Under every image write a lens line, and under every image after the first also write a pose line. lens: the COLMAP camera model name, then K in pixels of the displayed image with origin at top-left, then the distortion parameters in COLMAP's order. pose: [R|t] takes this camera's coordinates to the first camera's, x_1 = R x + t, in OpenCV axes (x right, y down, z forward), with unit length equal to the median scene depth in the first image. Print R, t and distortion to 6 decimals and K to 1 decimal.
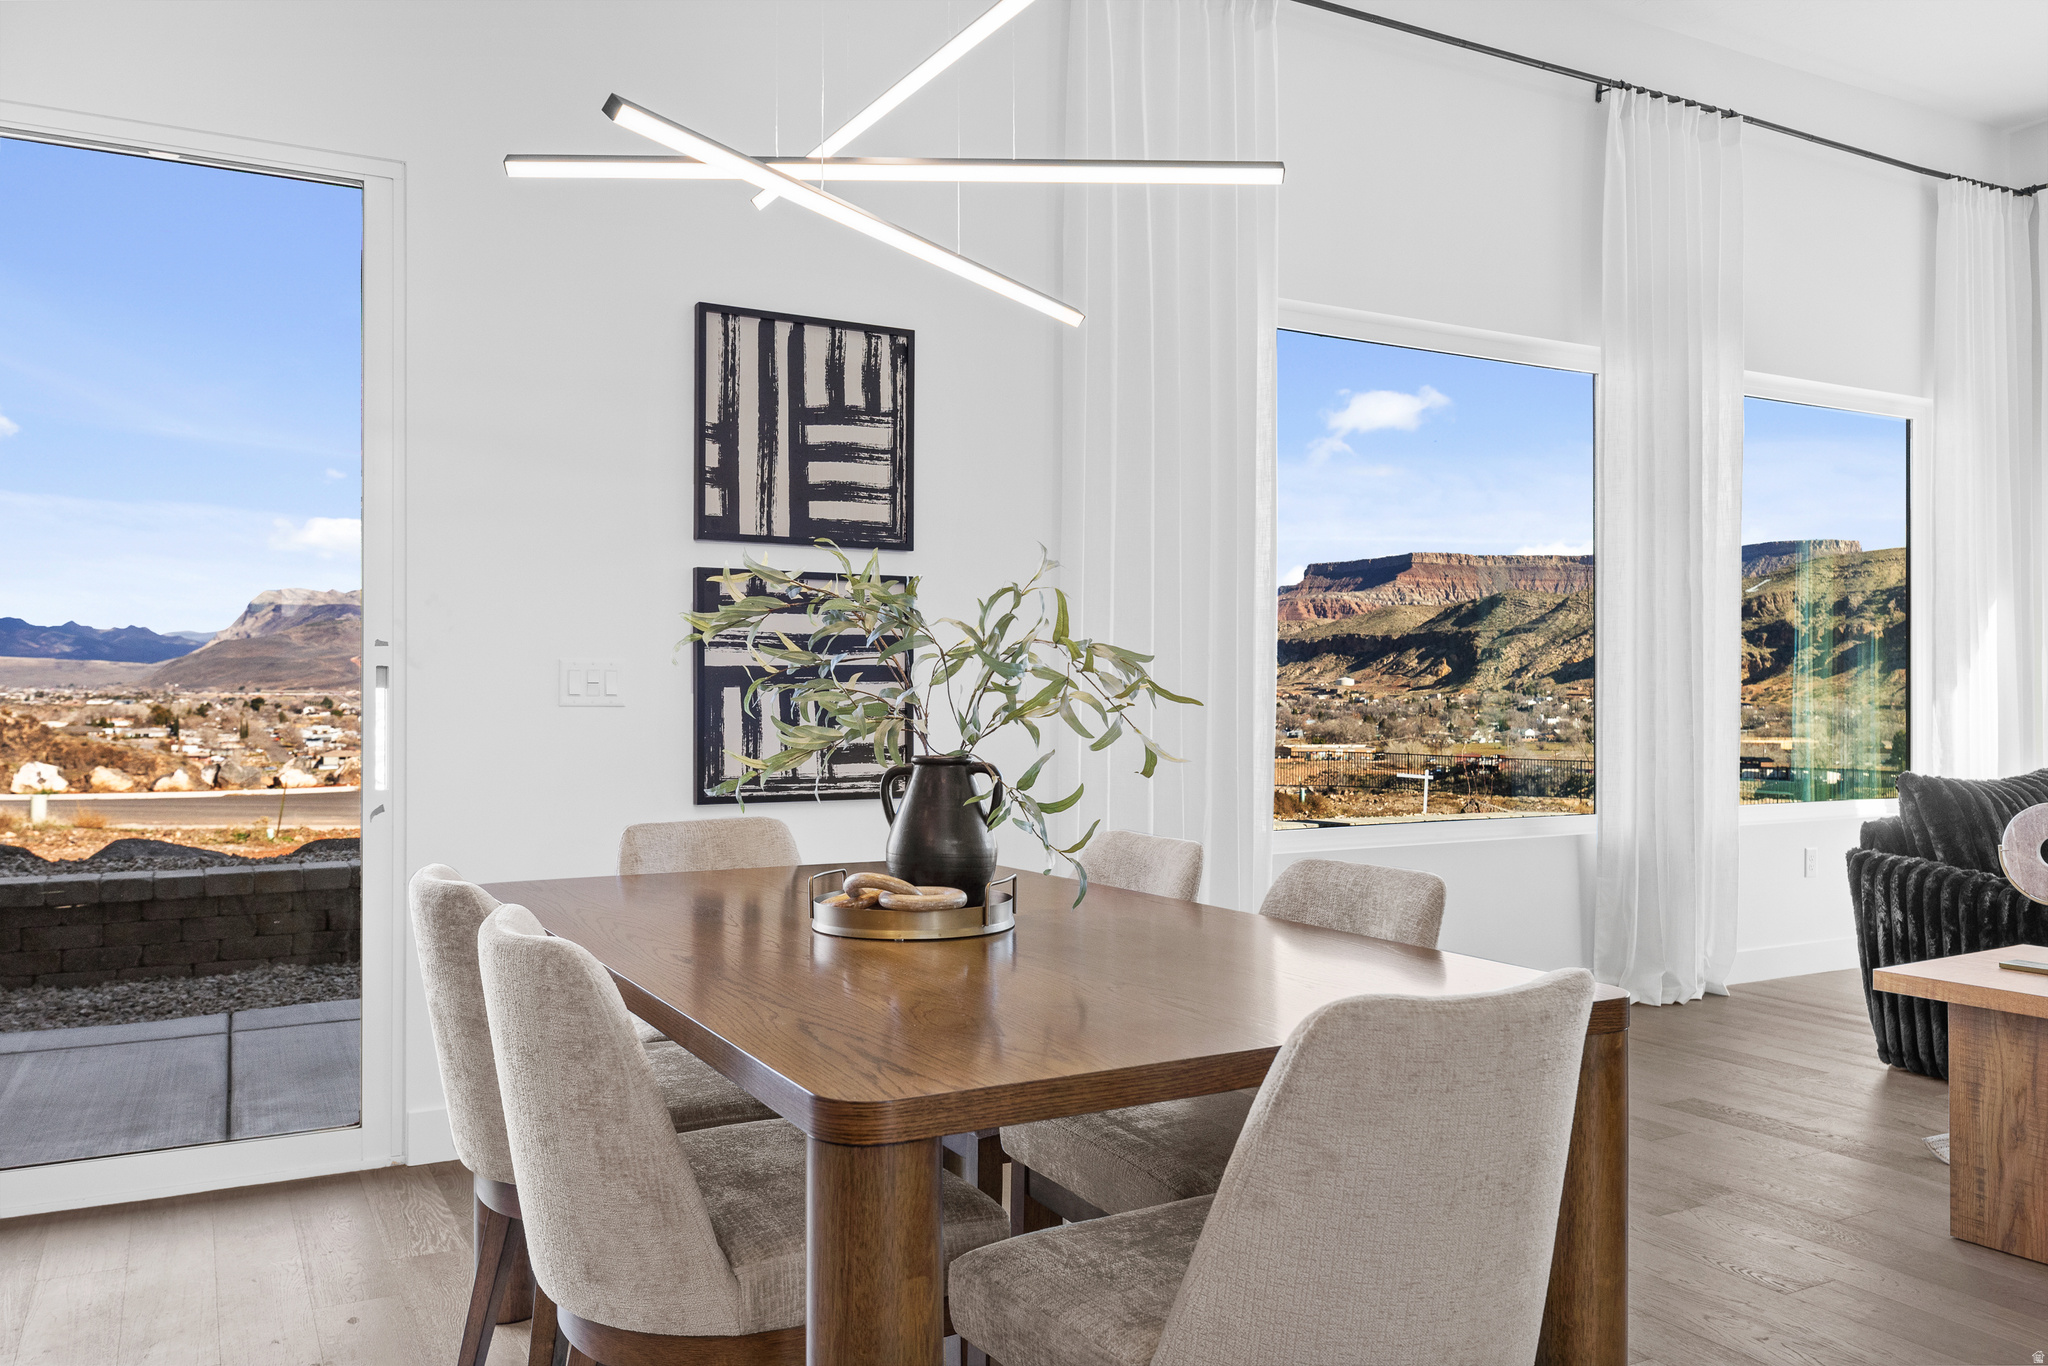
lens RADIAL K [[1551.4, 0, 1026.0], [0, 1551.4, 680.1], [0, 0, 1]] dist [0.000189, 0.002041]
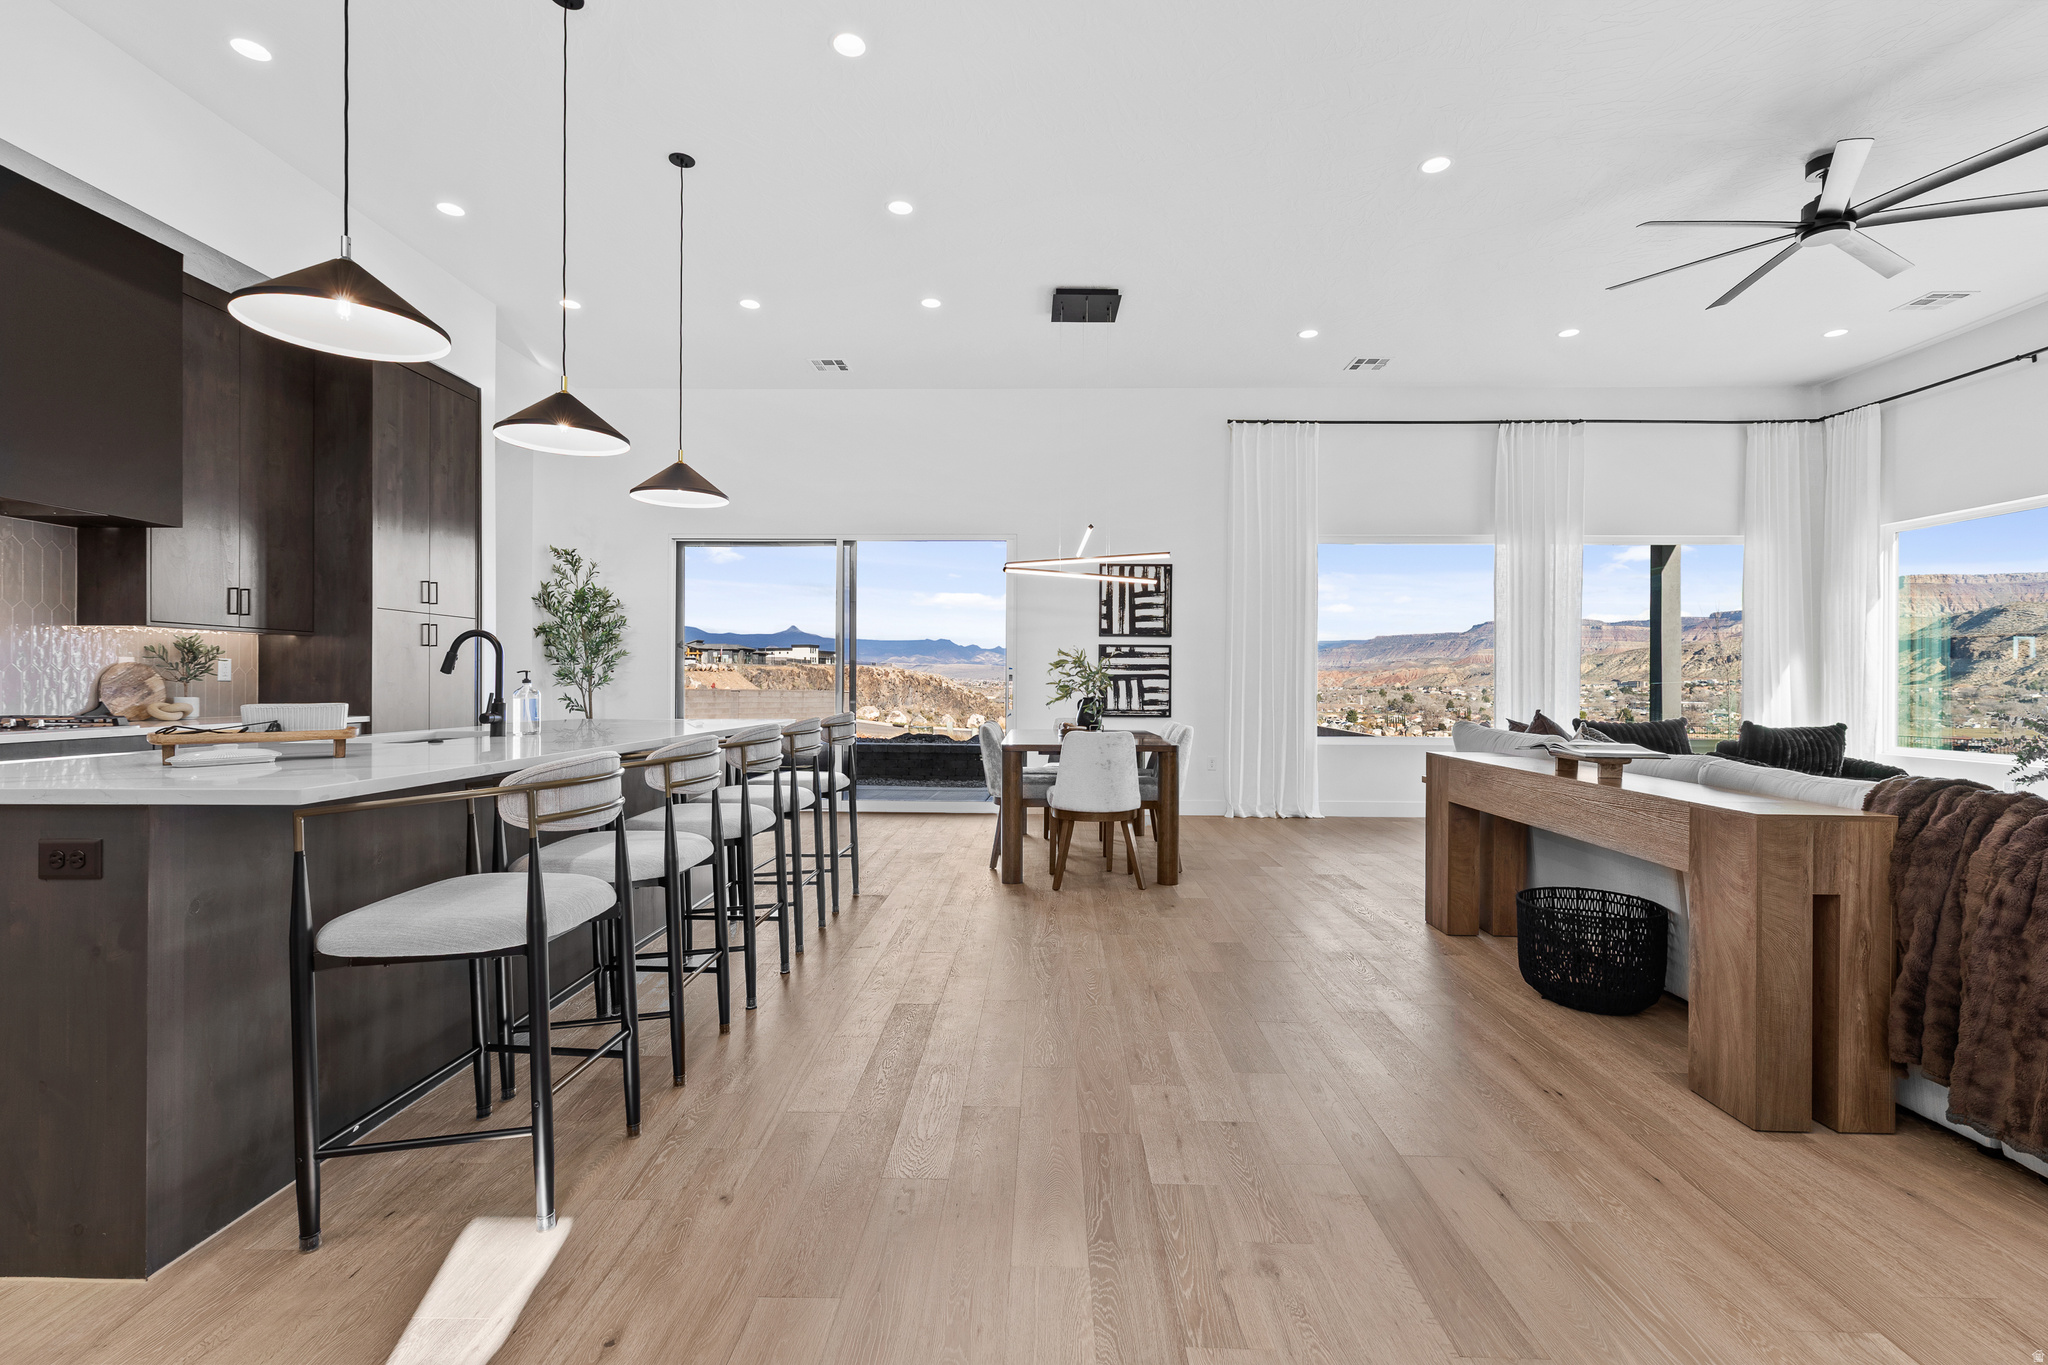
lens RADIAL K [[894.2, 0, 1017.5], [0, 894.2, 687.1], [0, 0, 1]] dist [0.010634, -0.000330]
pose [[0.862520, 0.007198, -0.505972, 0.573287], [-0.001057, 0.999922, 0.012424, -0.005965], [0.506022, -0.010182, 0.862461, -0.690765]]
